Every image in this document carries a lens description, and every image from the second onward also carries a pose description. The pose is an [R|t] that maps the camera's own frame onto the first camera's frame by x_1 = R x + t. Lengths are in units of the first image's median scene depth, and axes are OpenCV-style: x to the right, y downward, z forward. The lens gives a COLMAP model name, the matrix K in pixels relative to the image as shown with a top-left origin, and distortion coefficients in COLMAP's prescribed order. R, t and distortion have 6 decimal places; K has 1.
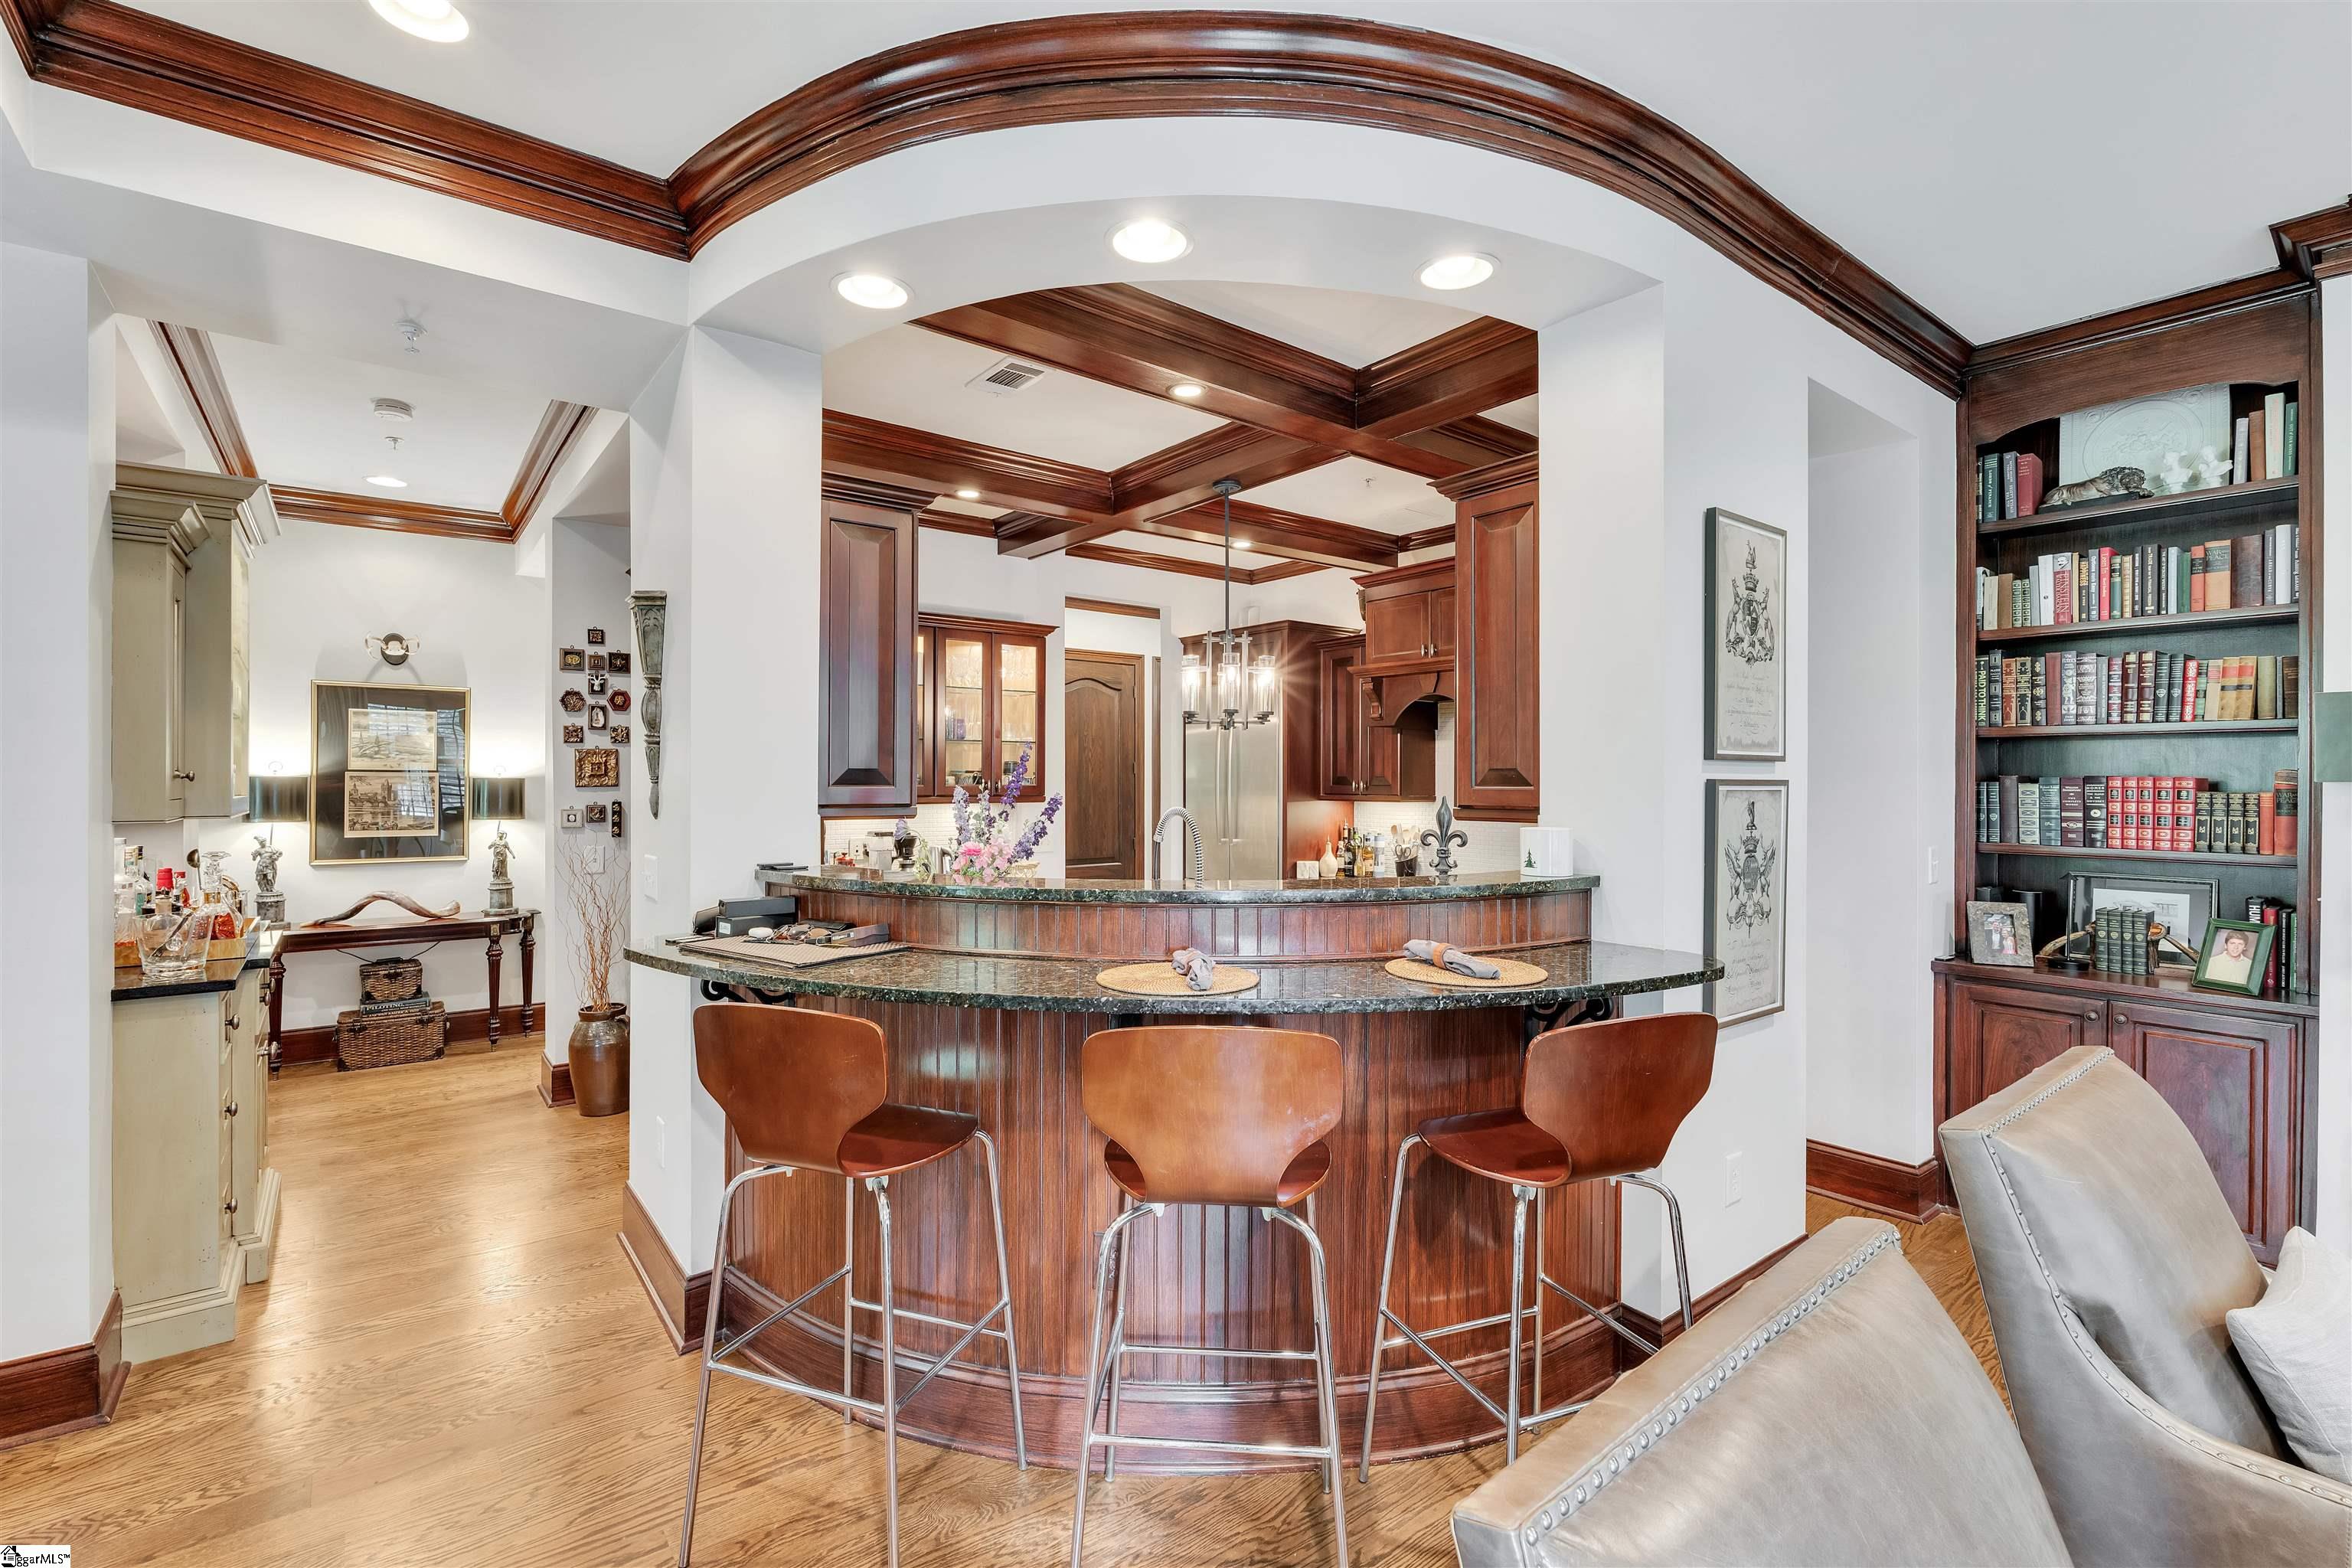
lens RADIAL K [[1037.5, 0, 1173.2], [0, 1037.5, 777.0], [0, 0, 1]] dist [-0.002655, 0.000767]
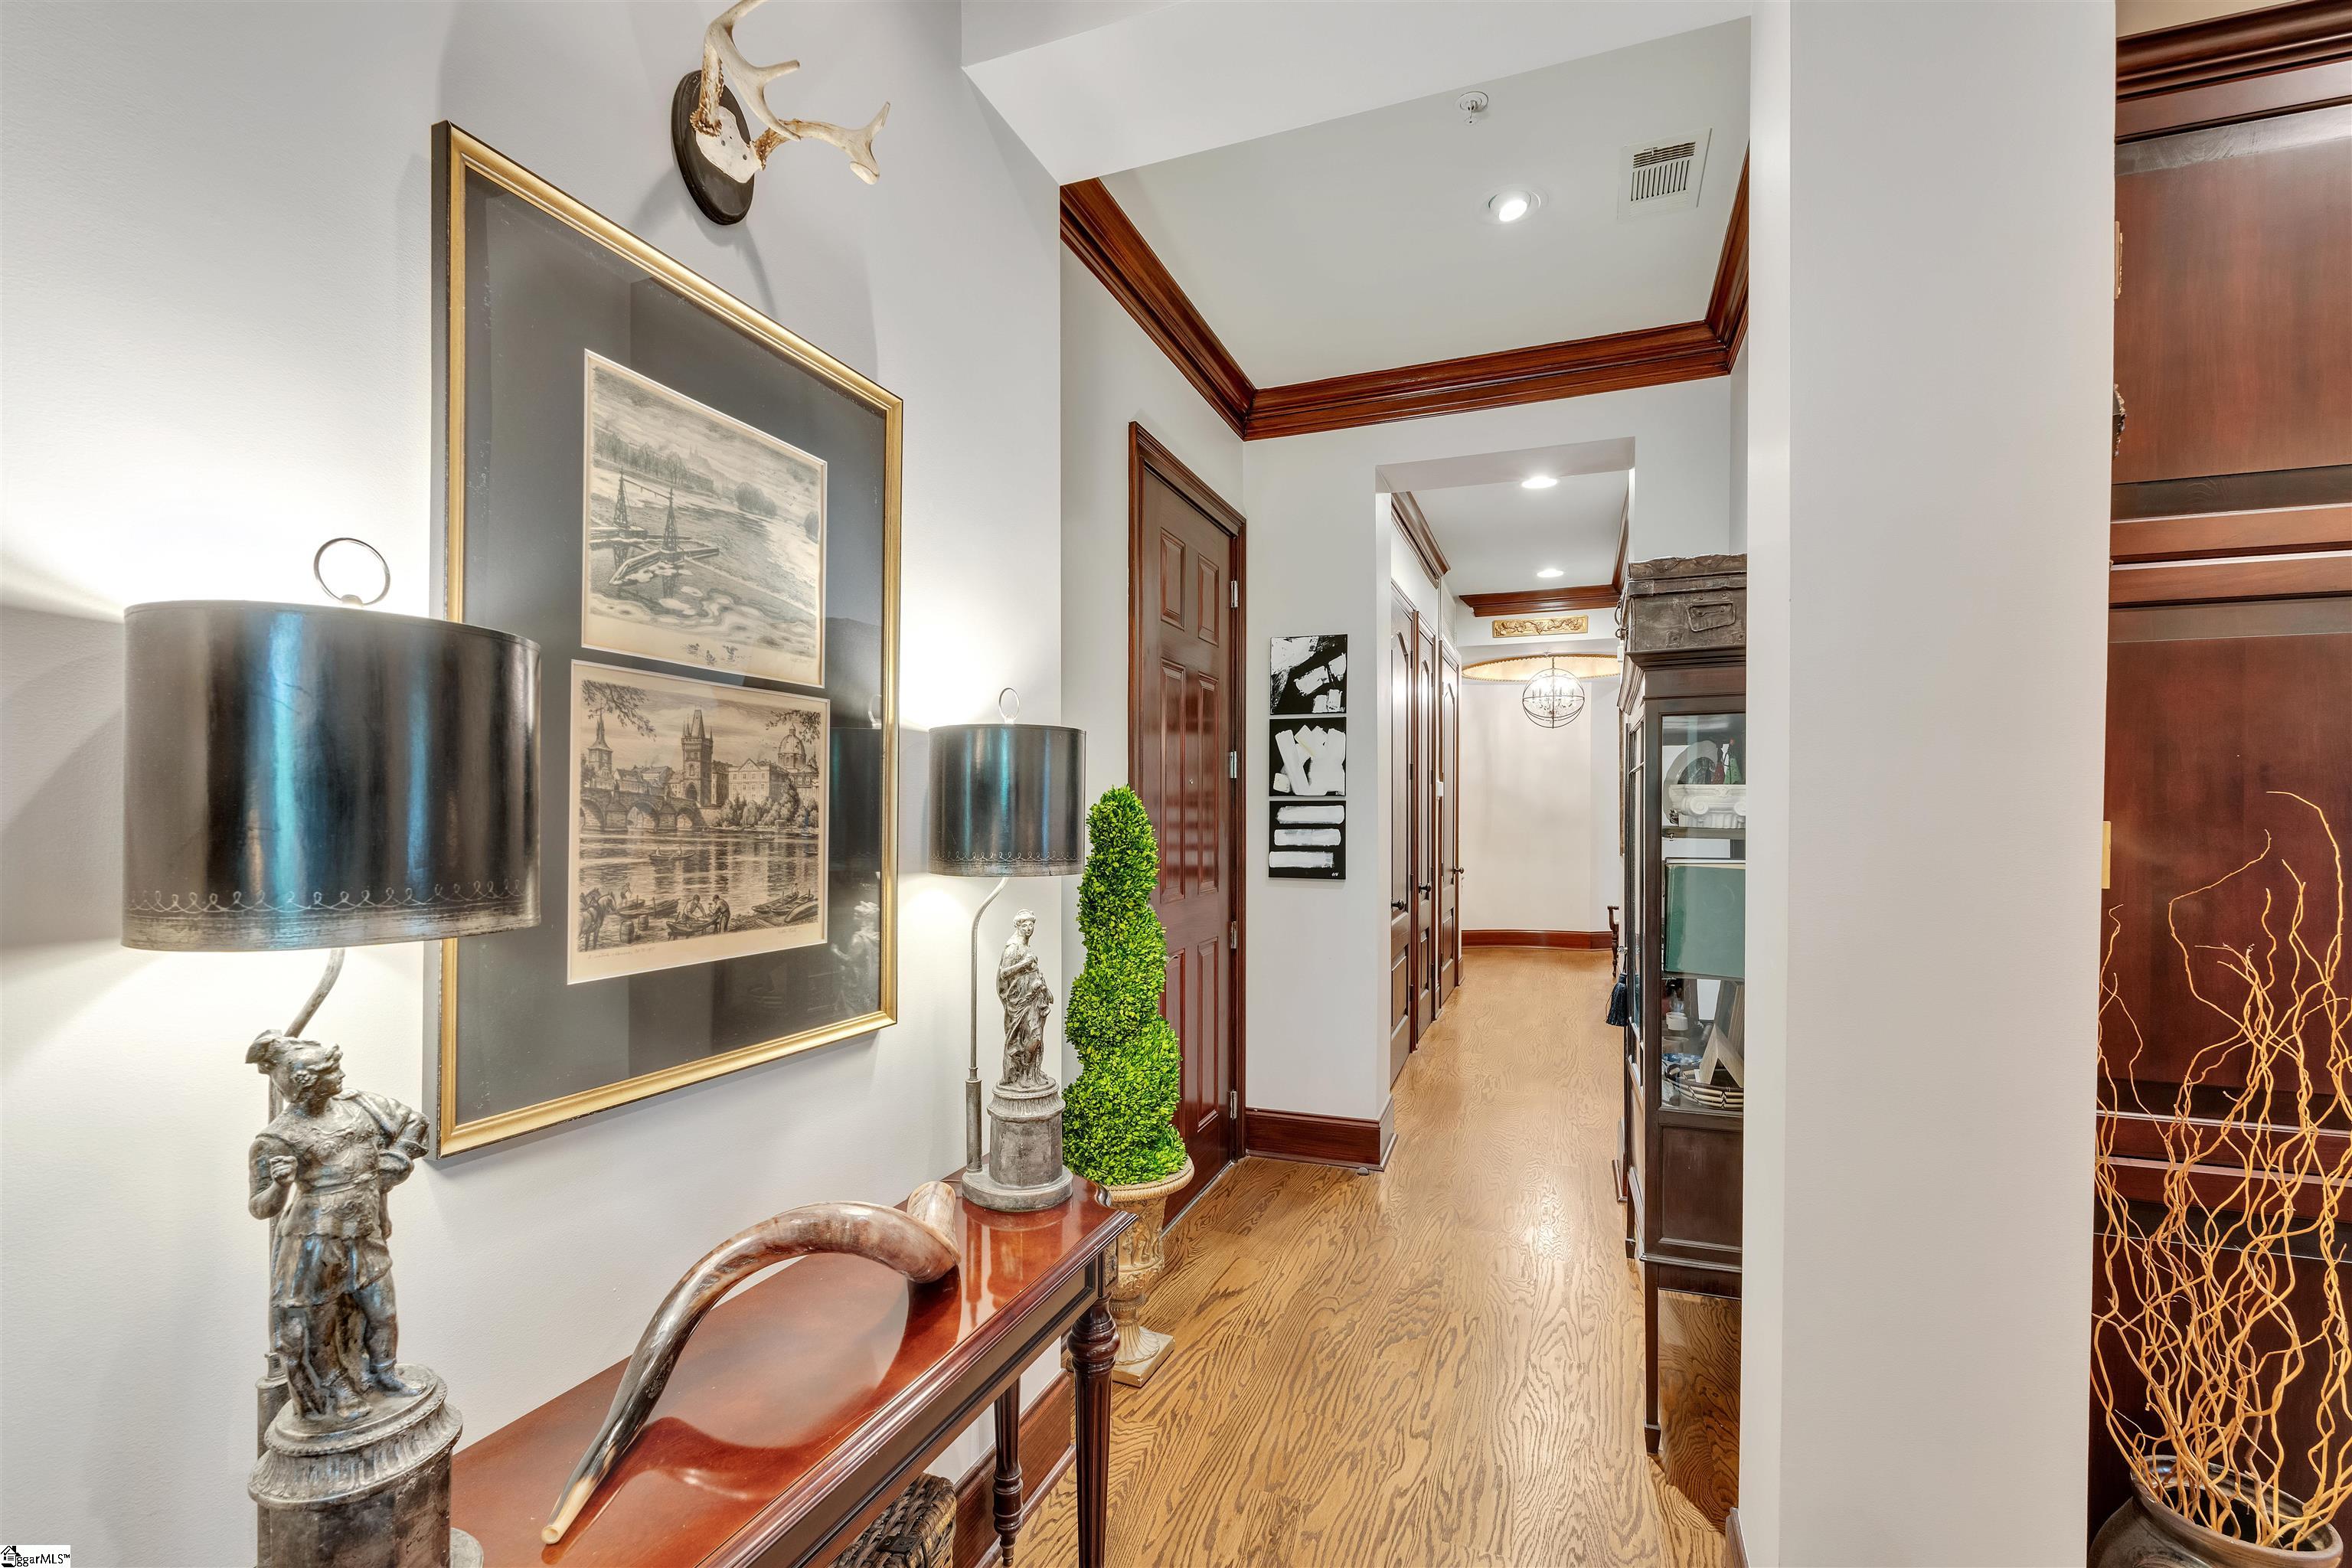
lens RADIAL K [[1037.5, 0, 1170.9], [0, 1037.5, 822.0], [0, 0, 1]] dist [-0.002655, 0.000767]
pose [[0.856004, -0.011754, 0.516835, -1.252795], [0.003393, 0.999848, 0.017121, 0.036285], [-0.516958, -0.012902, 0.855914, 1.196822]]
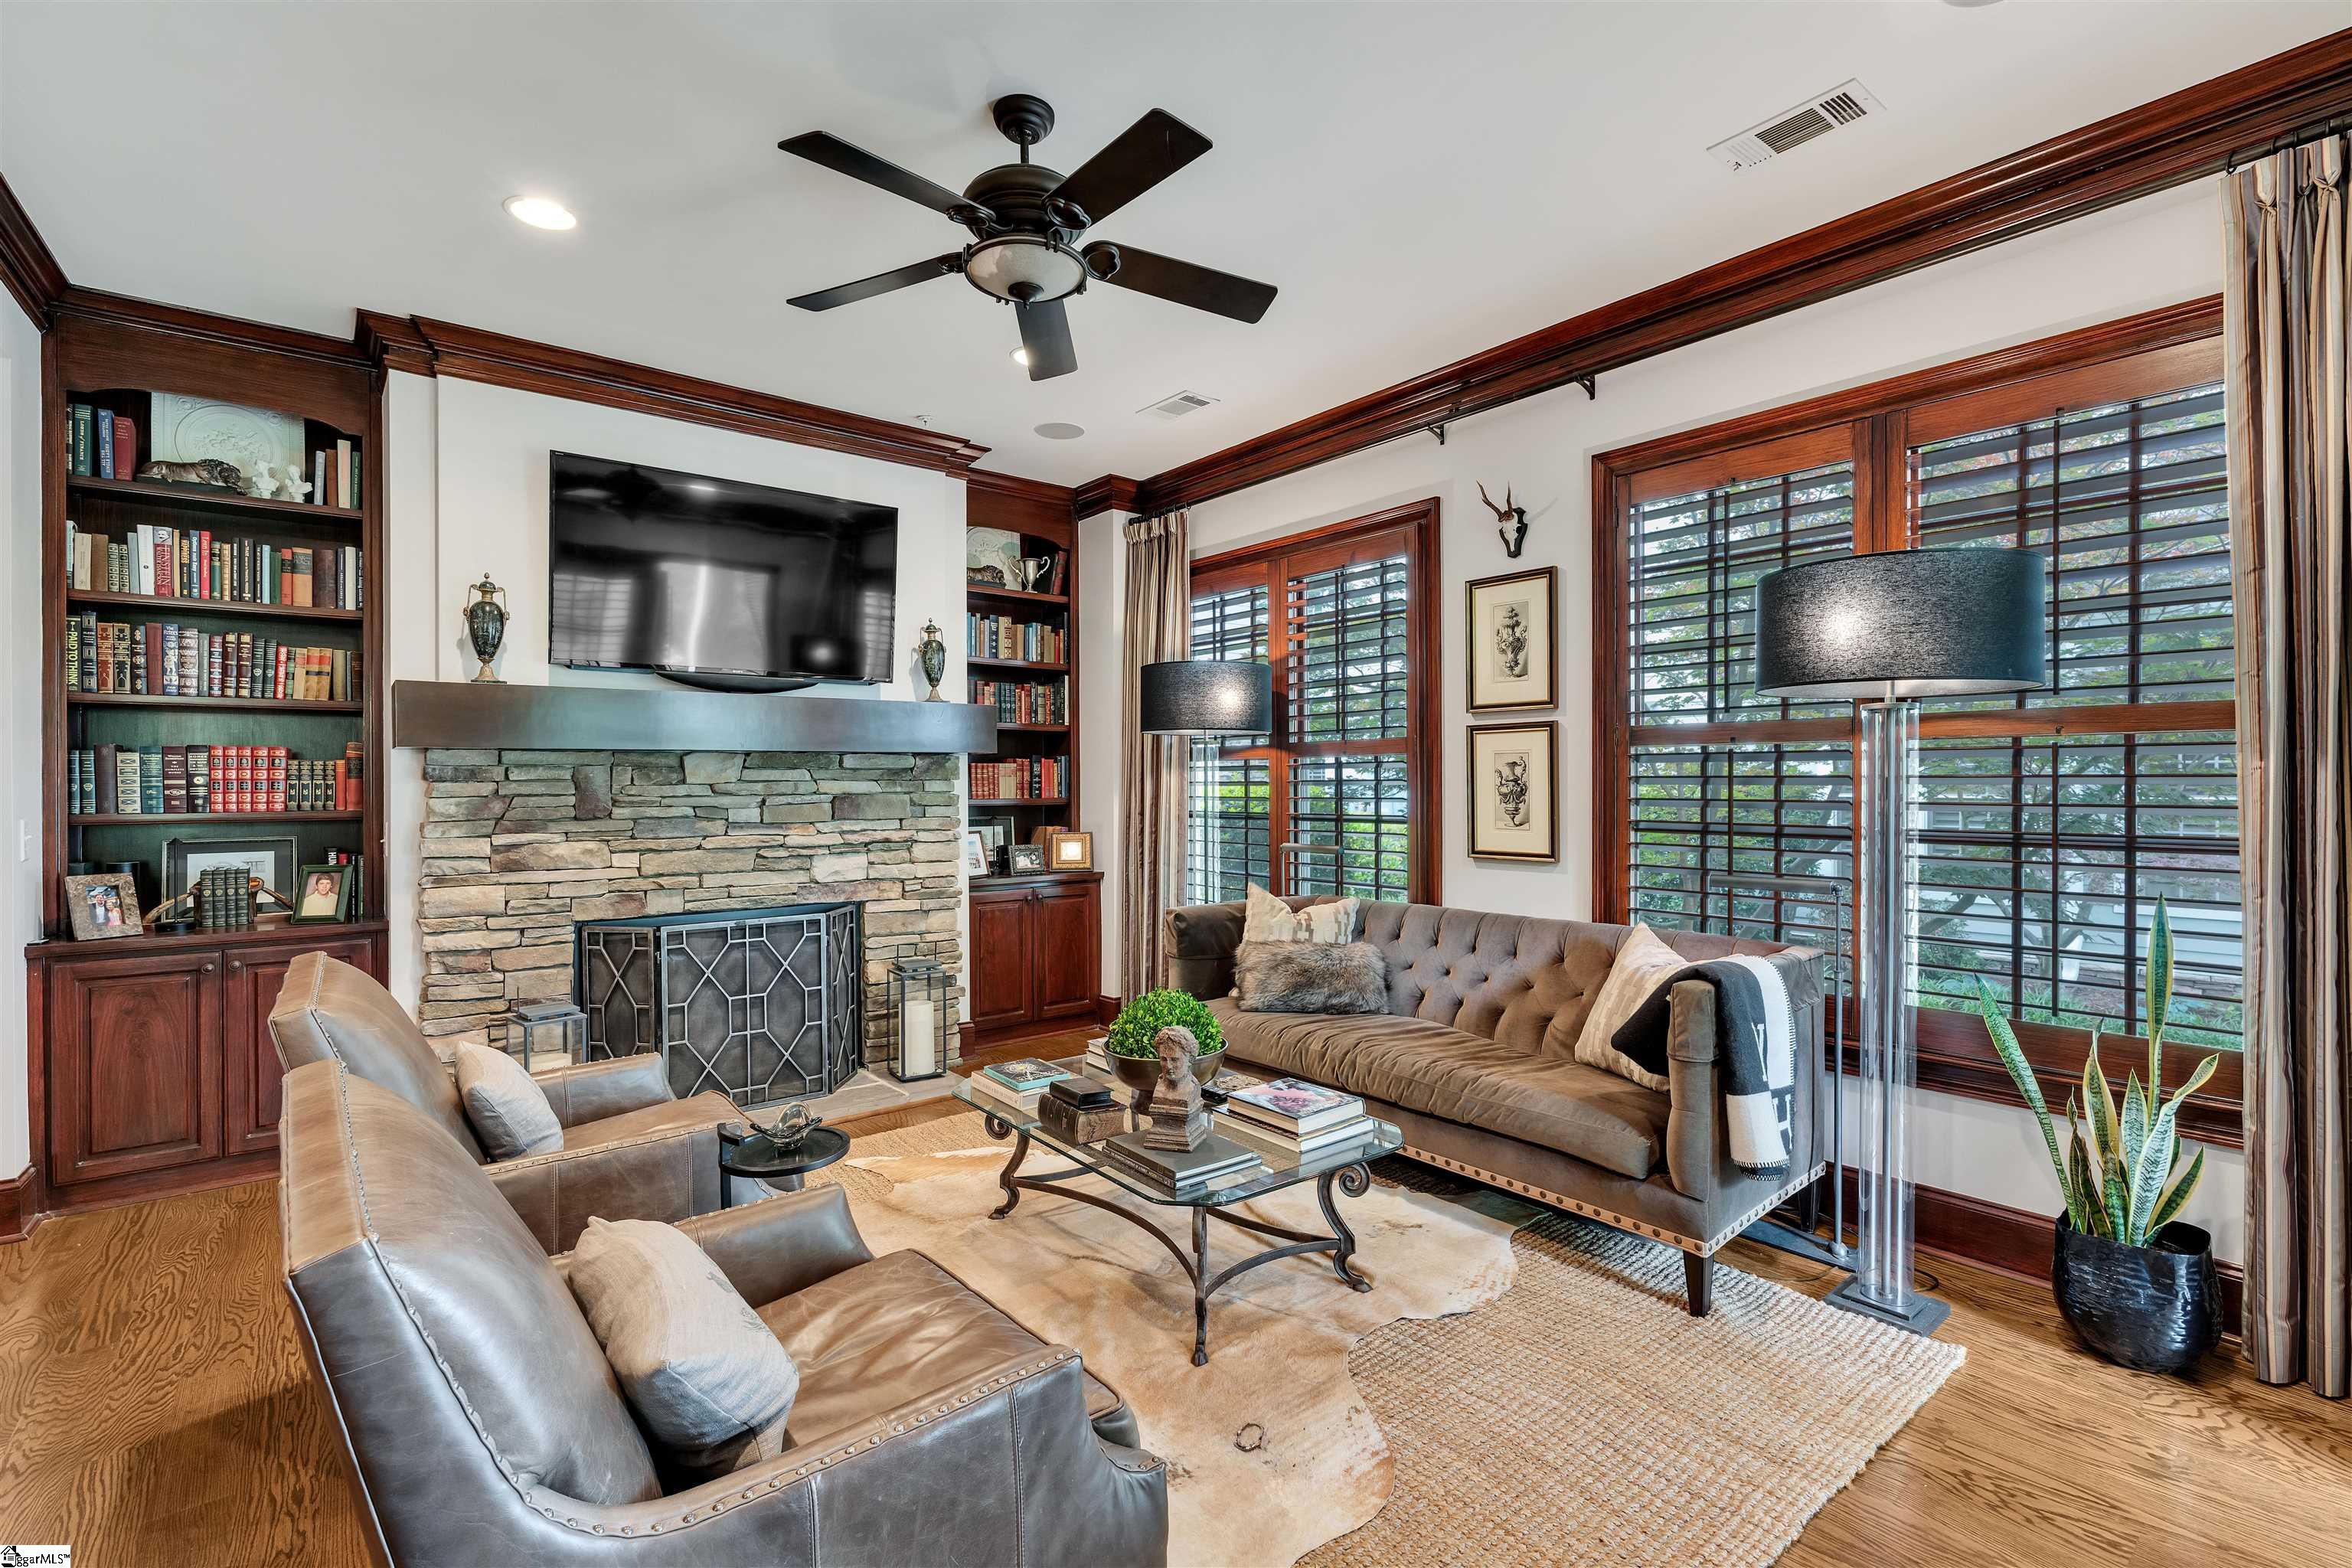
lens RADIAL K [[1058.1, 0, 1178.2], [0, 1058.1, 779.9], [0, 0, 1]] dist [0.000103, -0.000100]
pose [[-0.009425, -0.002898, 0.999951, -0.197151], [0.004626, 0.999985, 0.002942, 0.035278], [-0.999945, 0.004653, -0.009411, 0.008647]]
